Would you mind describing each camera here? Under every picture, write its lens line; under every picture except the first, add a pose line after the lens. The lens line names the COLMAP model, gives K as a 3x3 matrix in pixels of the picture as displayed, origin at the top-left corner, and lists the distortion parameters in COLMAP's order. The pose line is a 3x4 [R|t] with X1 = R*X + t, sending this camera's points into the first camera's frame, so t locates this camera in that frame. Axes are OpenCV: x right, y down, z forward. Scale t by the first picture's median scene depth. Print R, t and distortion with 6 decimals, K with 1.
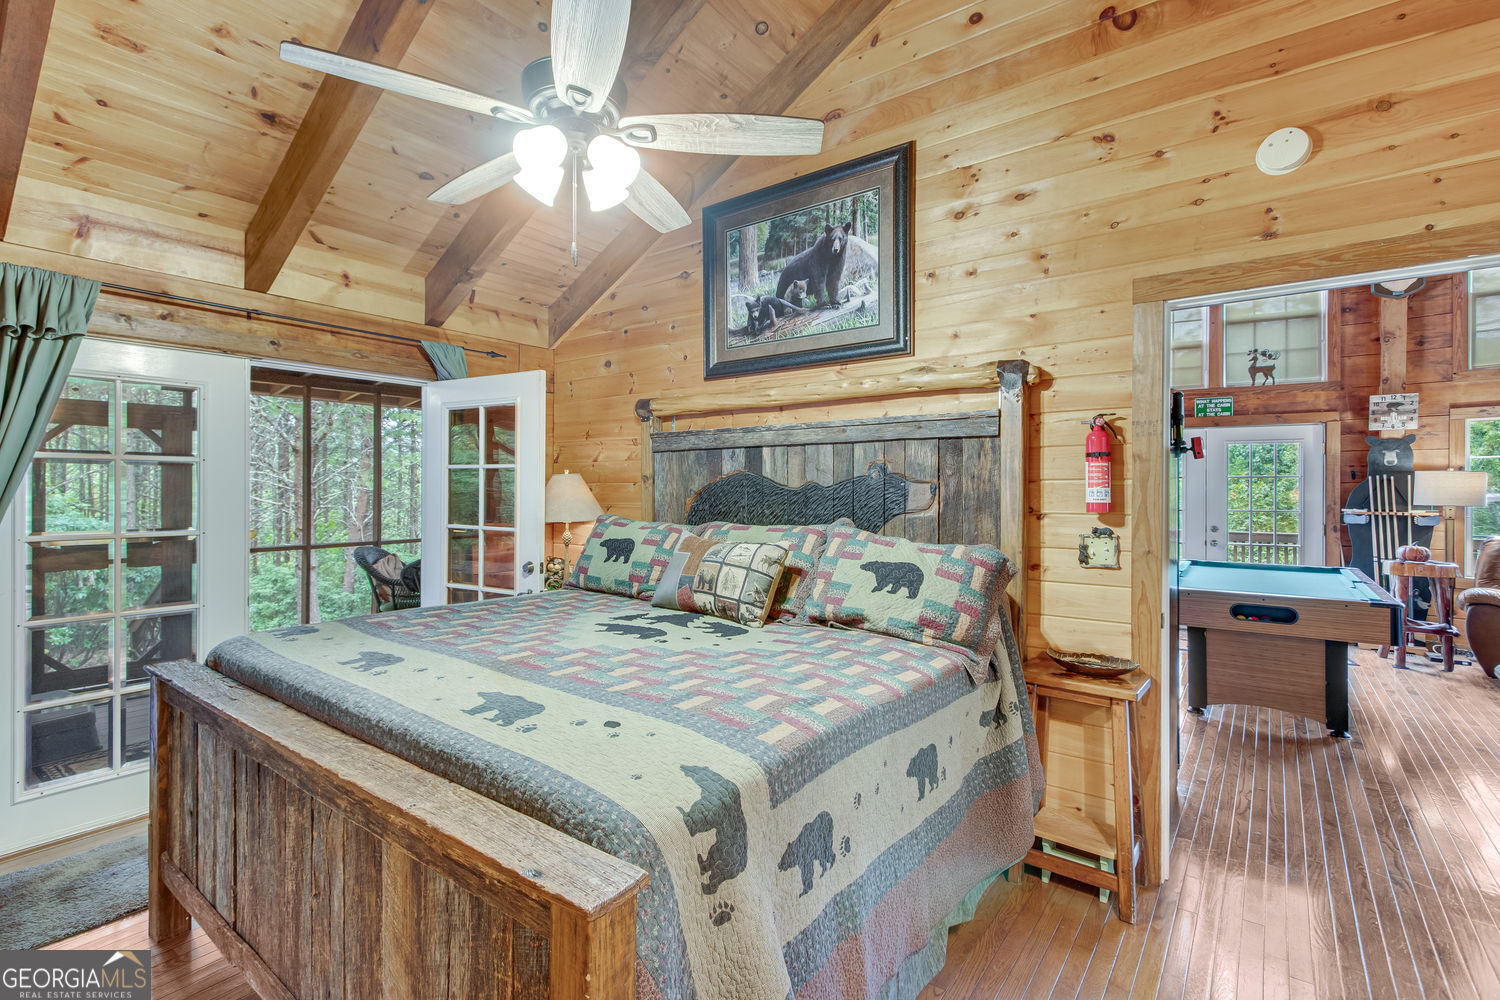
lens RADIAL K [[705.4, 0, 721.2], [0, 705.4, 498.9], [0, 0, 1]] dist [0.004532, 0.000300]
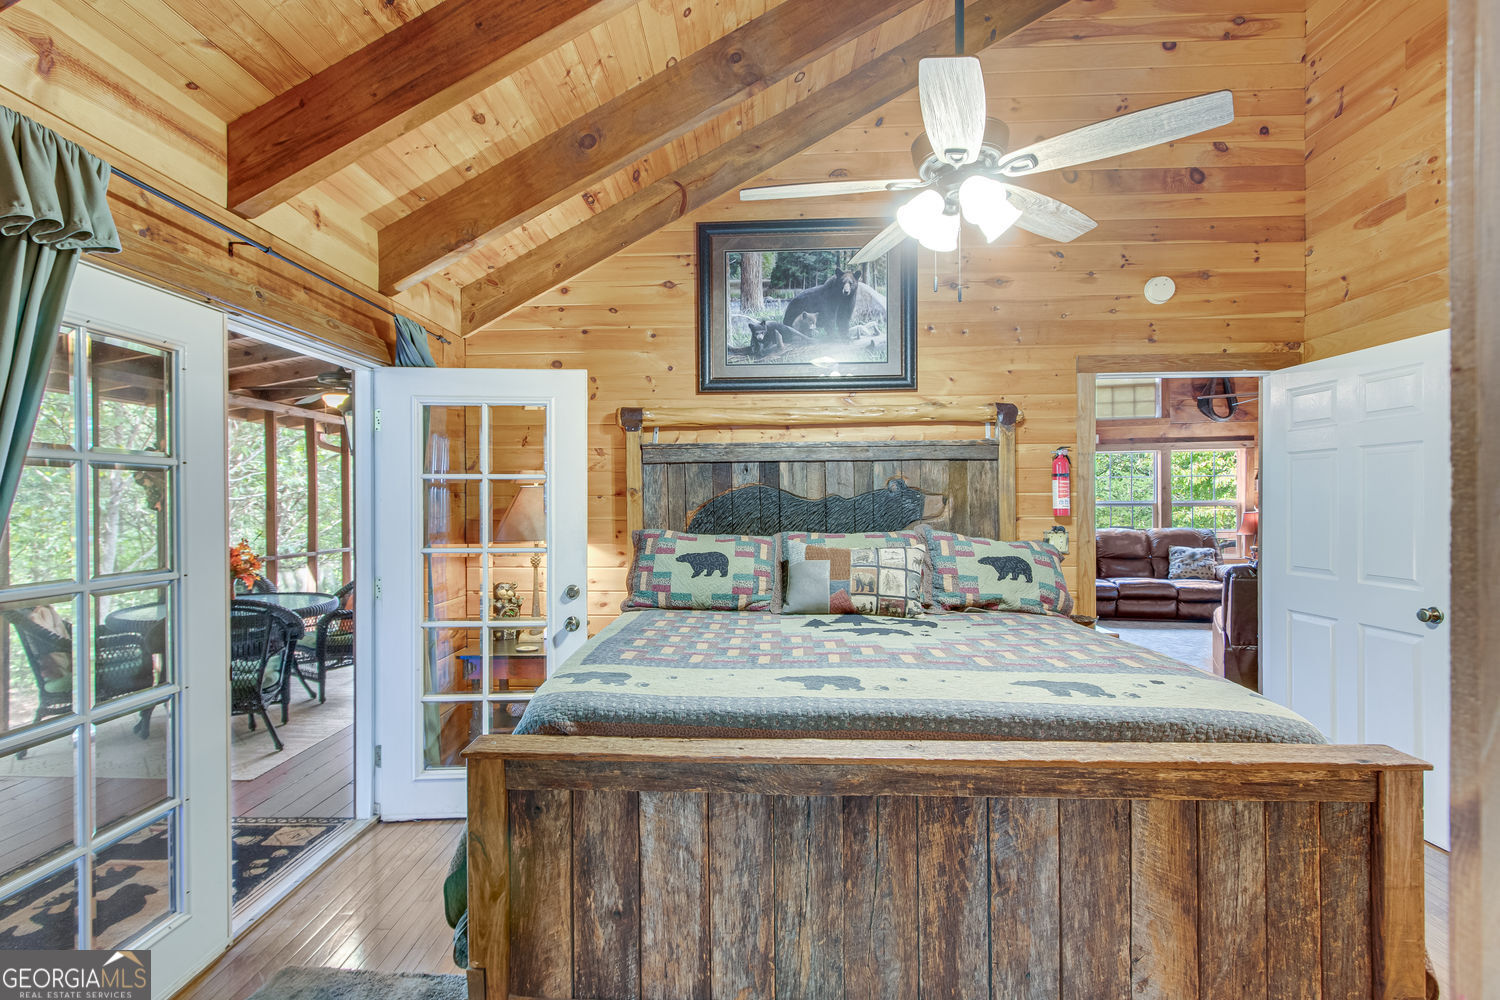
lens RADIAL K [[699.9, 0, 762.2], [0, 699.9, 511.6], [0, 0, 1]] dist [0.004685, 0.000545]
pose [[0.813585, -0.016526, 0.581212, -0.619540], [0.015691, 0.999856, 0.006466, -0.005334], [-0.581235, 0.003859, 0.813727, 0.155138]]
